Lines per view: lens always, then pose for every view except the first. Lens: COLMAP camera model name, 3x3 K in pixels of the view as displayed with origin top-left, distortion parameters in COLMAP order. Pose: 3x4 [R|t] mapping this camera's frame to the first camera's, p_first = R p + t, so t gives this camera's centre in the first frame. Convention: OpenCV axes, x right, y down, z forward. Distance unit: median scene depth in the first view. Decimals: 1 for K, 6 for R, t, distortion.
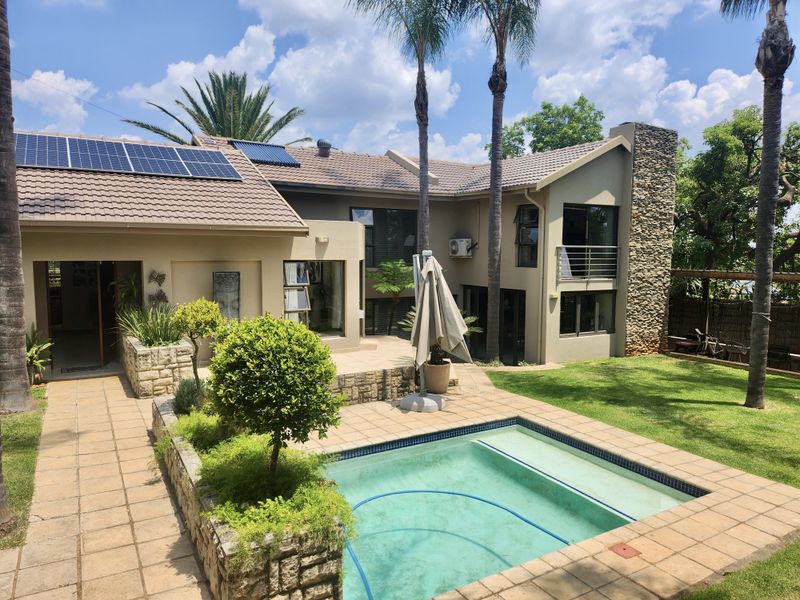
lens RADIAL K [[568.8, 0, 412.5], [0, 568.8, 297.0], [0, 0, 1]] dist [0.072664, -0.081855]
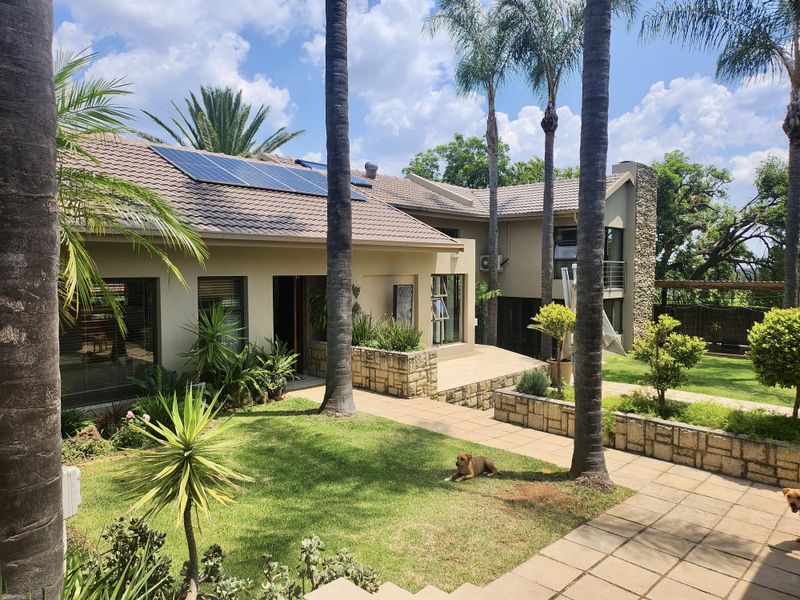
lens RADIAL K [[563.3, 0, 411.3], [0, 563.3, 292.7], [0, 0, 1]] dist [0.071426, -0.080400]
pose [[0.960246, -0.016264, 0.278680, -0.453416], [0.026709, 0.999074, -0.033724, 0.006196], [-0.277874, 0.039826, 0.959792, -0.027934]]
